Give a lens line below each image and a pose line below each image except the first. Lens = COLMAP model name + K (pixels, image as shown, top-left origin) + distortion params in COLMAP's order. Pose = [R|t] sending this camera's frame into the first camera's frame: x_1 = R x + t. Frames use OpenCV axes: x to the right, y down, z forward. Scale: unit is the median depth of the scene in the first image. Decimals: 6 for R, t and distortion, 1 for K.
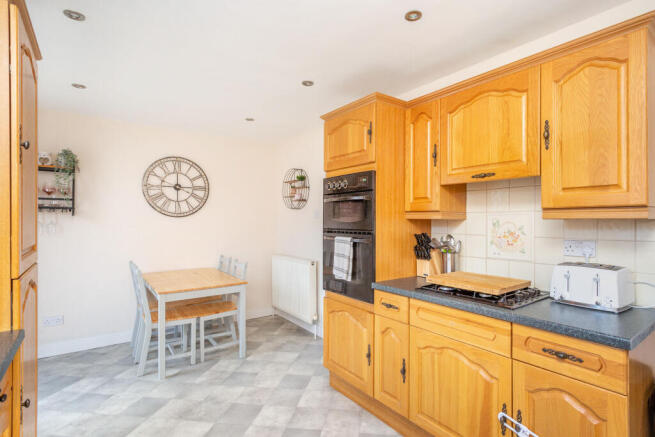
lens RADIAL K [[319.8, 0, 327.5], [0, 319.8, 218.5], [0, 0, 1]] dist [0.002350, 0.000201]
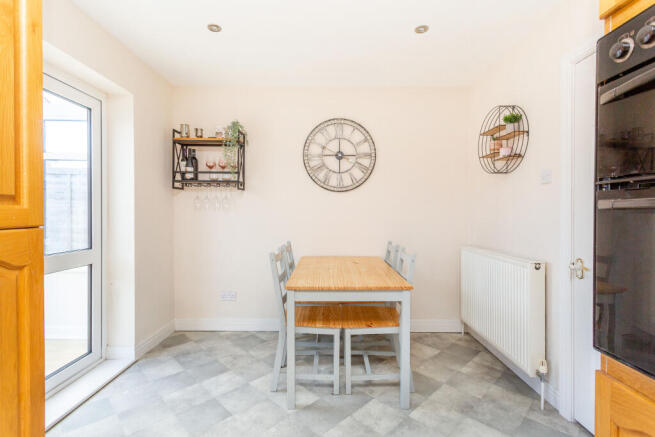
lens RADIAL K [[322.8, 0, 329.6], [0, 322.8, 207.4], [0, 0, 1]] dist [0.003229, 0.000658]
pose [[0.837573, 0.005390, -0.546299, -0.038584], [-0.004916, 0.999985, 0.002330, 0.037564], [0.546303, 0.000734, 0.837587, 0.320668]]
